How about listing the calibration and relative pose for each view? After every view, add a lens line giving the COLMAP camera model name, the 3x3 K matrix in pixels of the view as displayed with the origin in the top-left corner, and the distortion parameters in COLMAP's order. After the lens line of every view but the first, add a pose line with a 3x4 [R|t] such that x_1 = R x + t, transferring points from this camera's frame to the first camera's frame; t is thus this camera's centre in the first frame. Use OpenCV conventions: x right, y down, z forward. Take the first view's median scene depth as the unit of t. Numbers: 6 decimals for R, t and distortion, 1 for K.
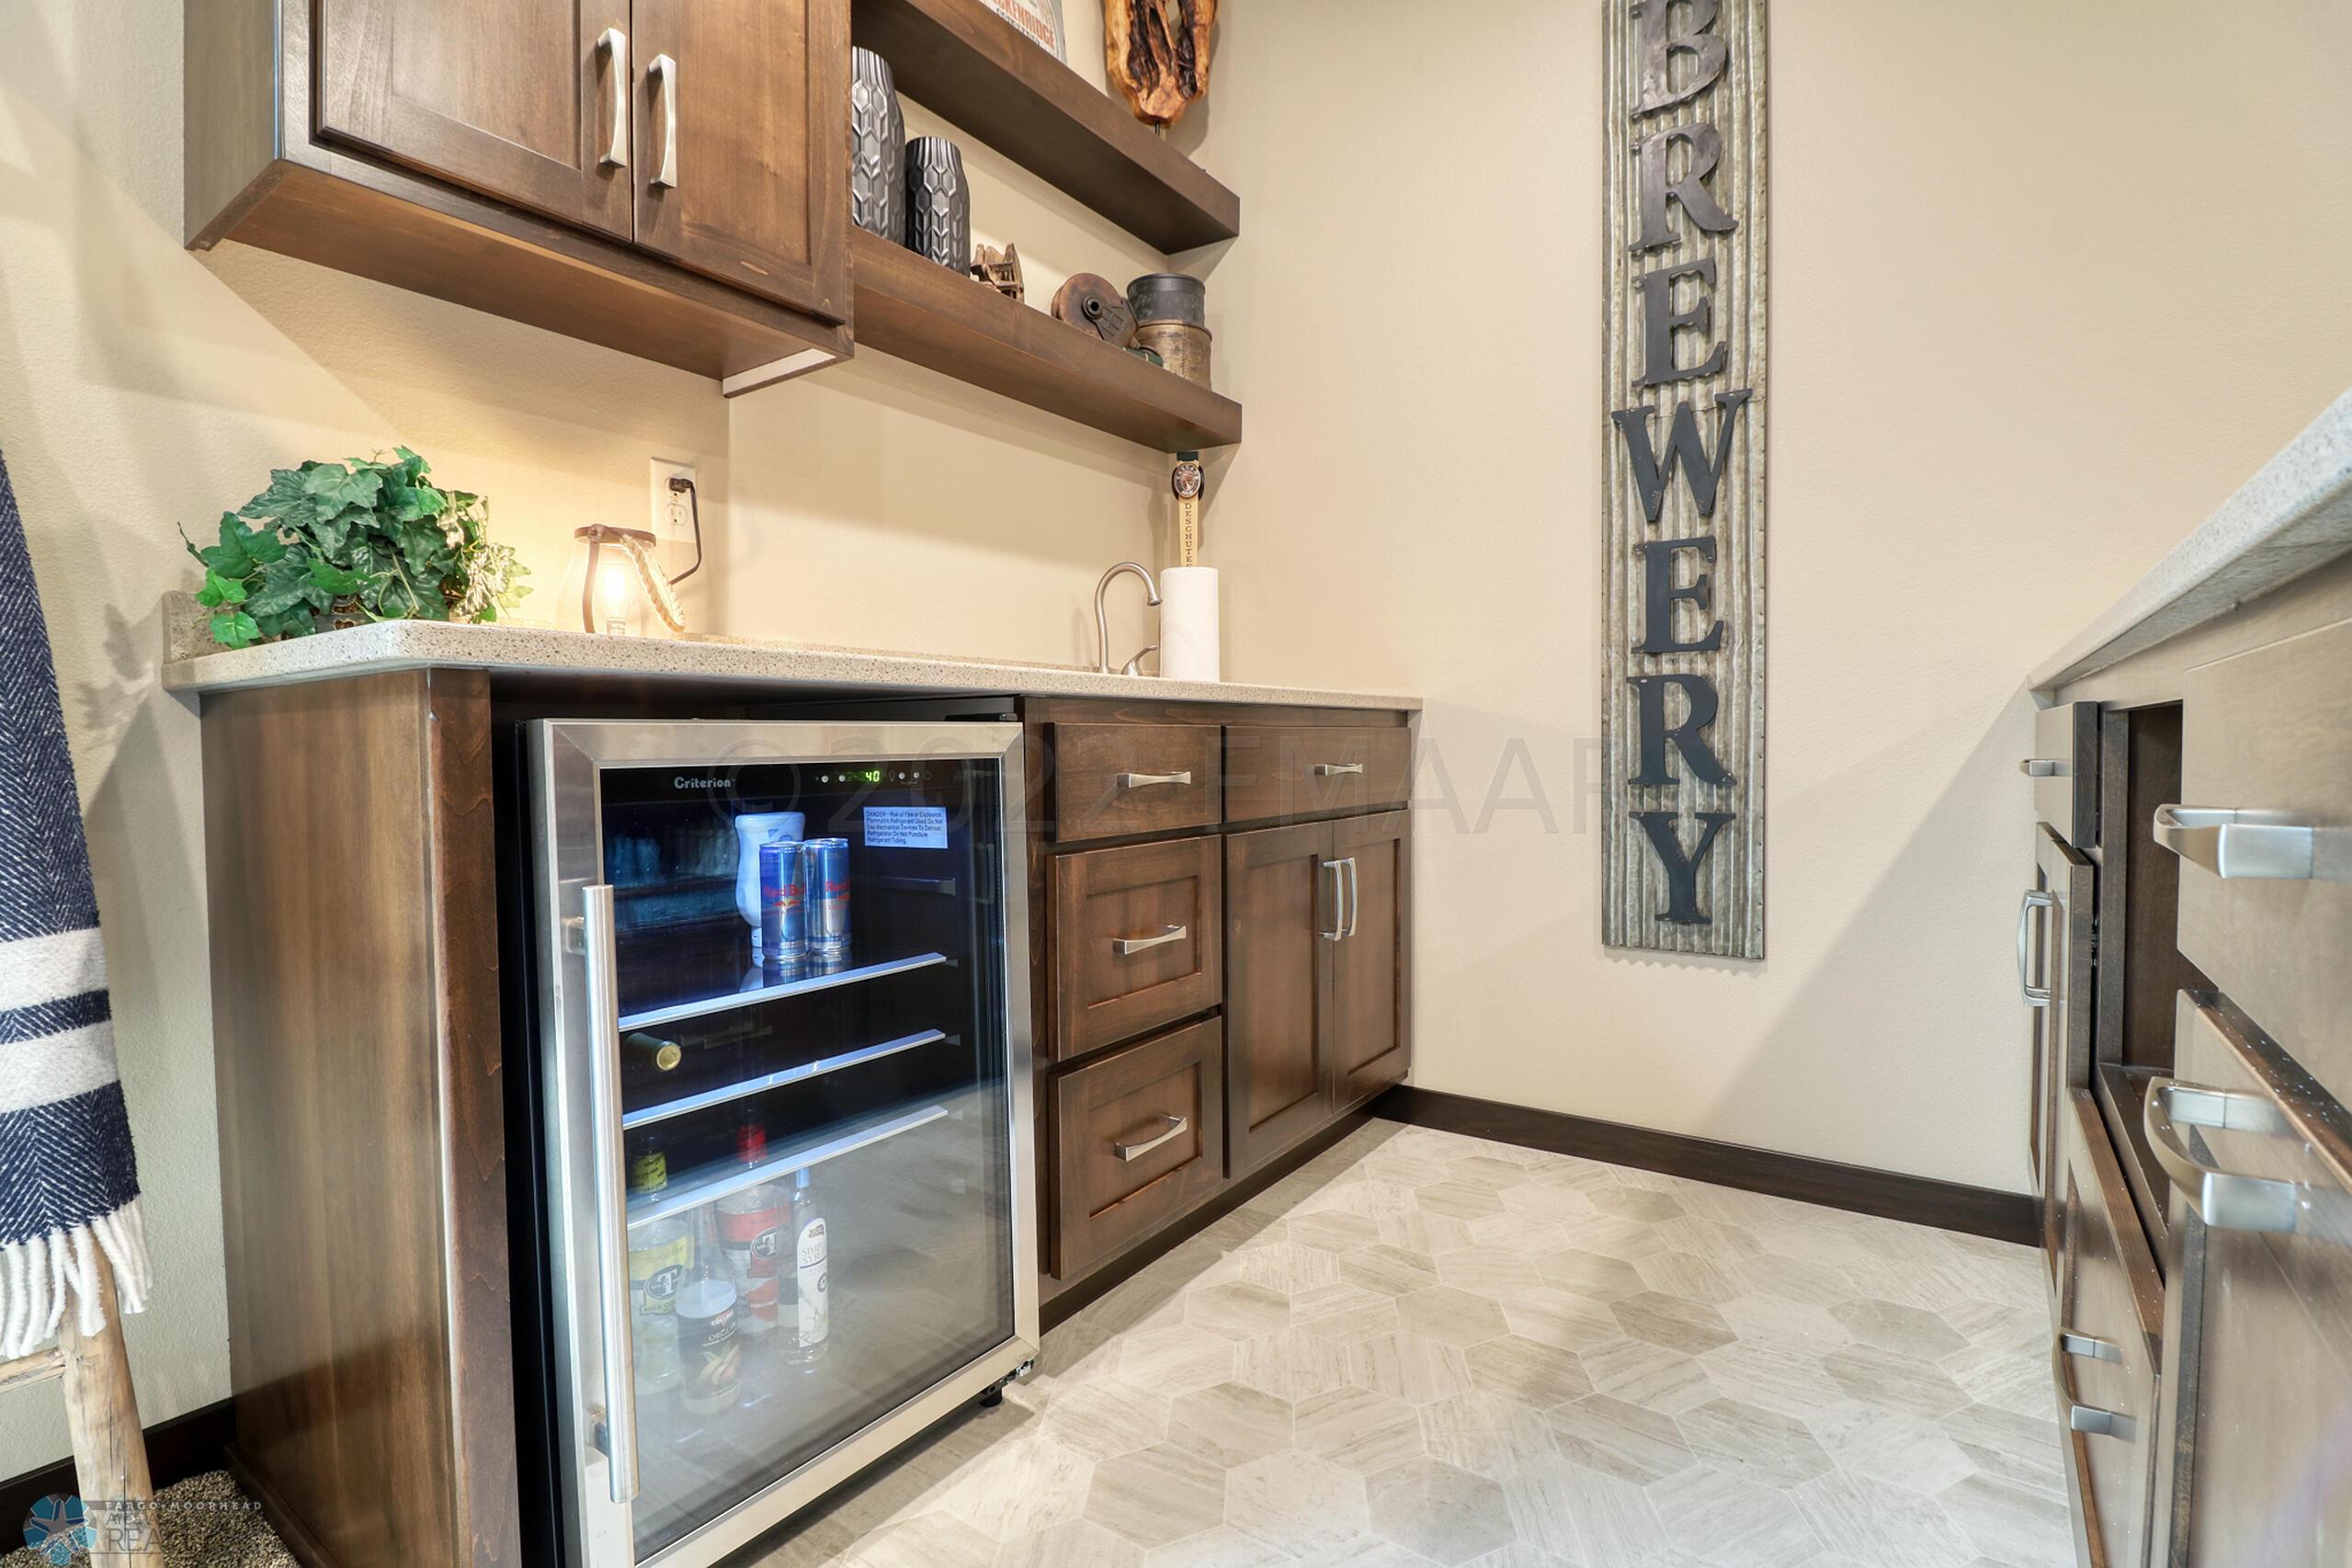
lens RADIAL K [[1103.7, 0, 1171.8], [0, 1103.7, 783.8], [0, 0, 1]] dist [-0.013016, -0.005482]
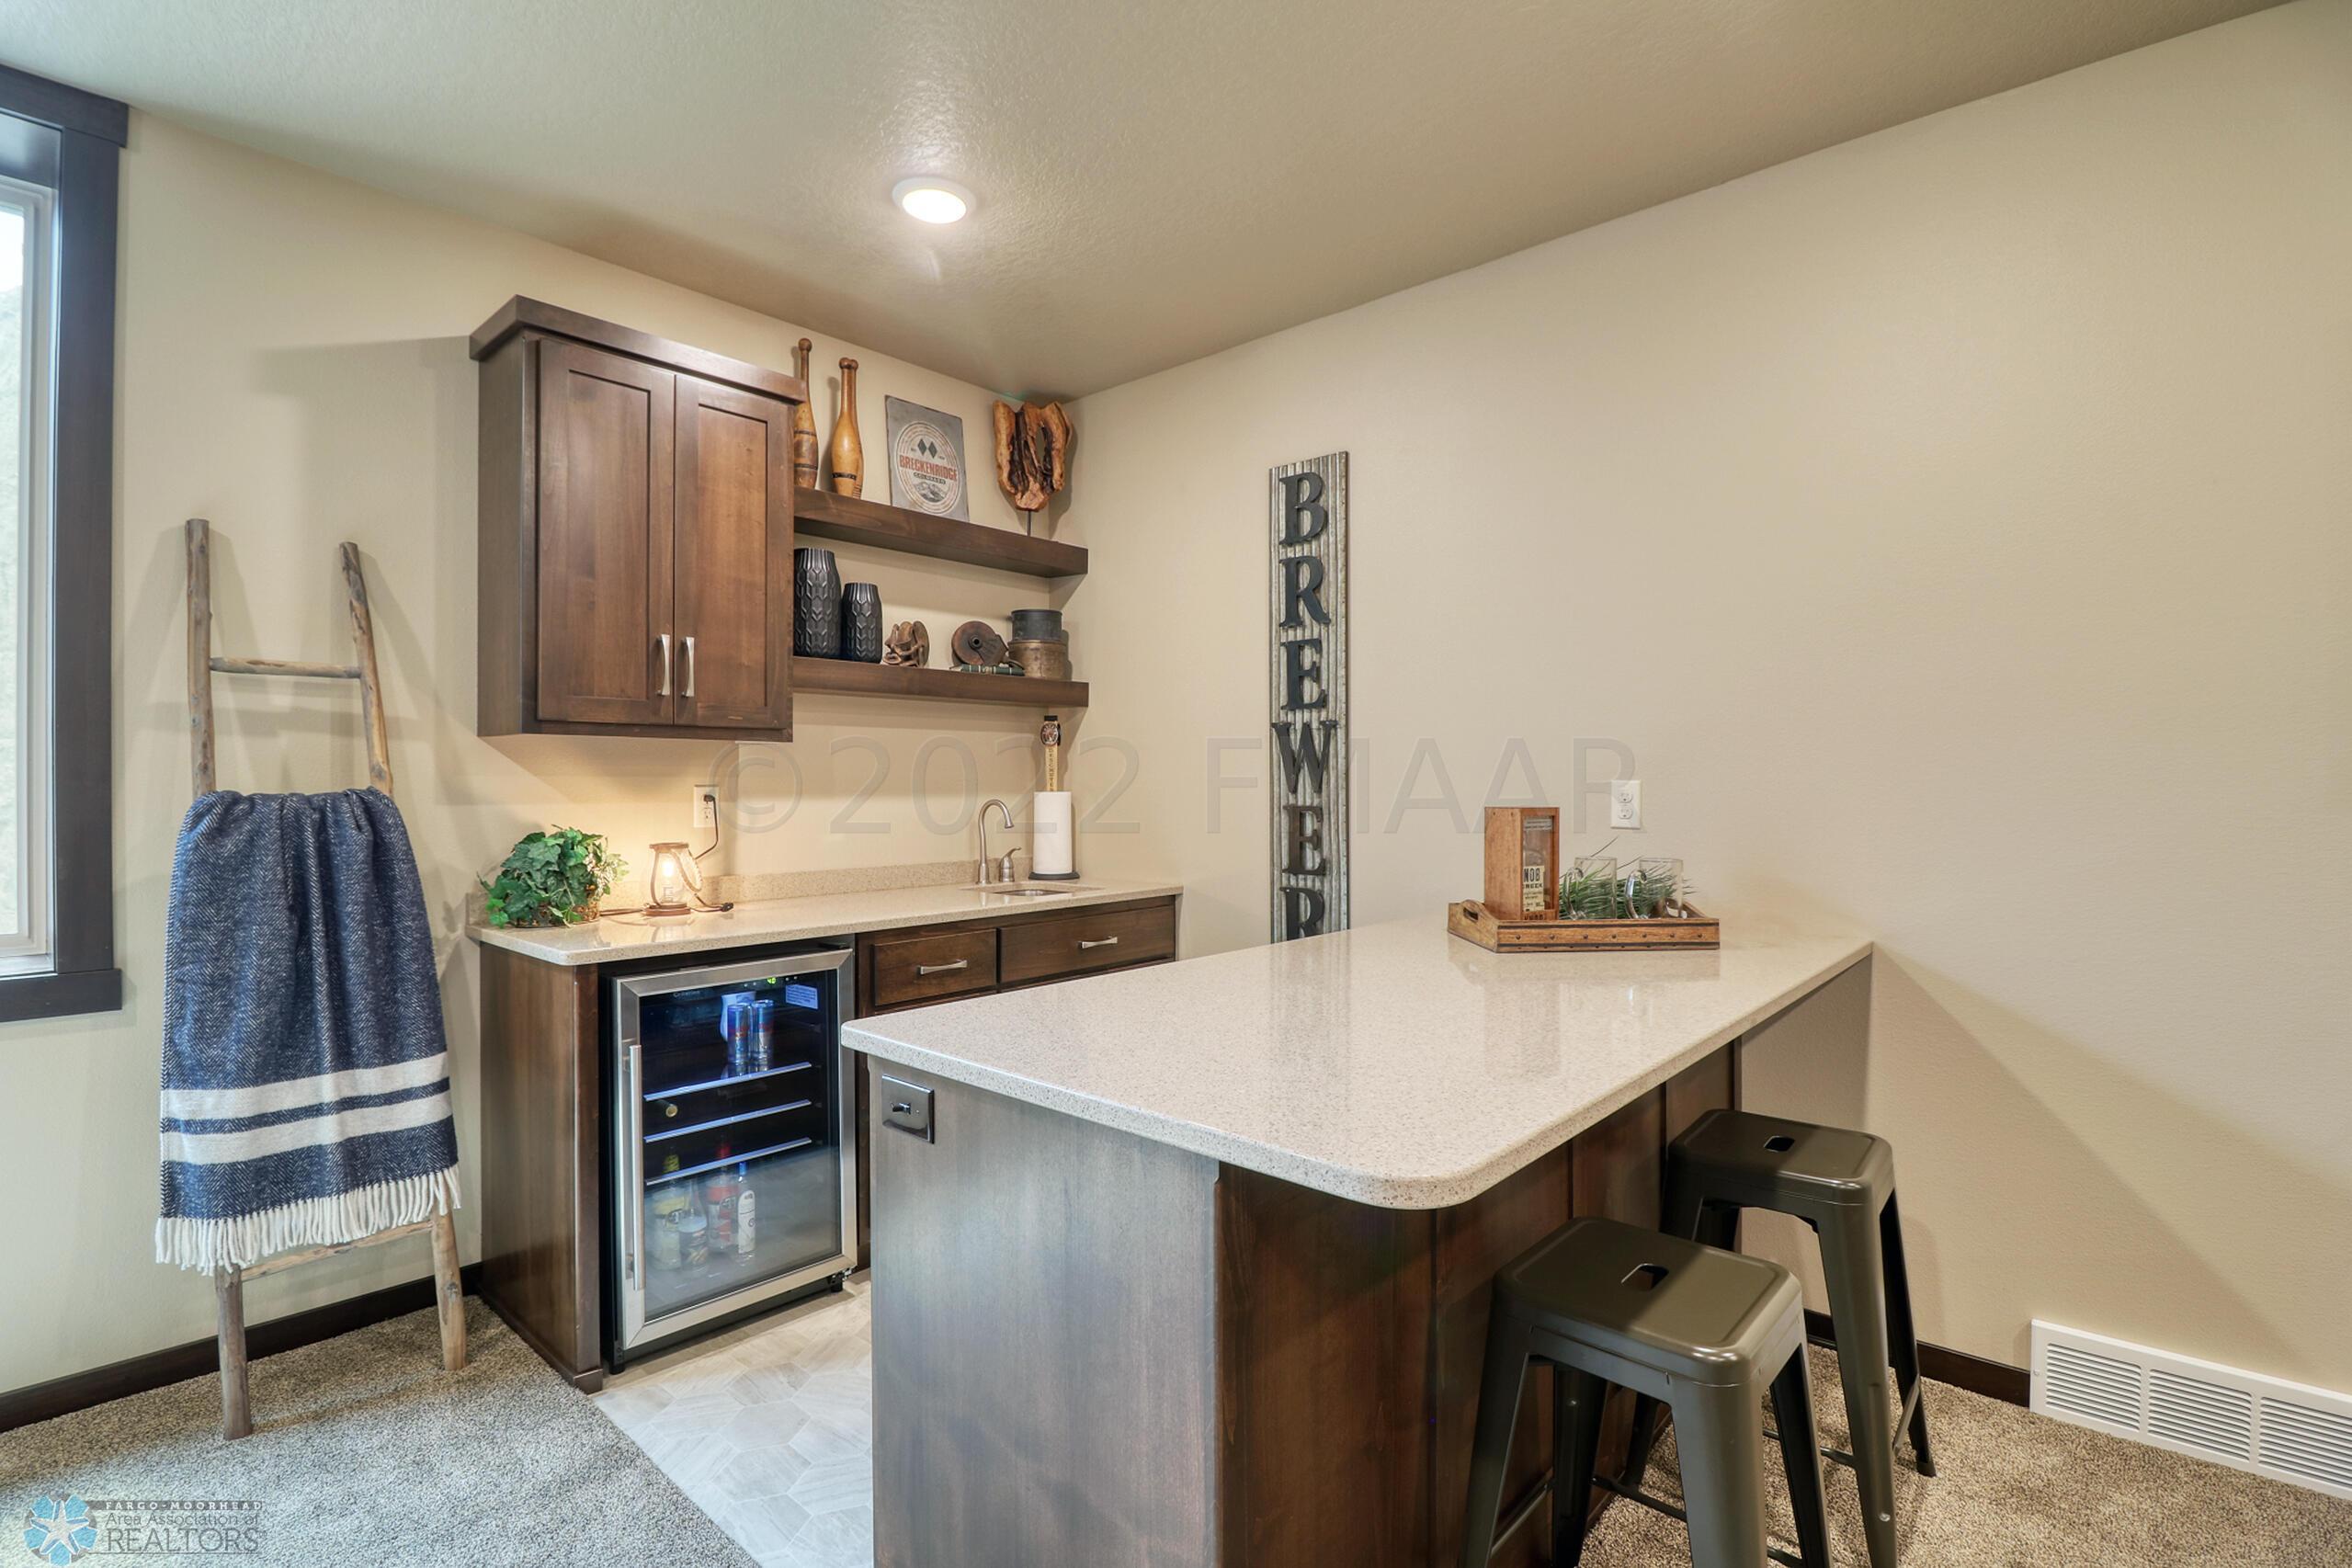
lens RADIAL K [[1103.7, 0, 1183.3], [0, 1103.7, 779.9], [0, 0, 1]] dist [-0.013016, -0.005482]
pose [[0.994568, 0.006345, -0.103892, 0.682157], [-0.010060, 0.999327, -0.035276, -0.302907], [0.103598, 0.036129, 0.993963, -0.970427]]
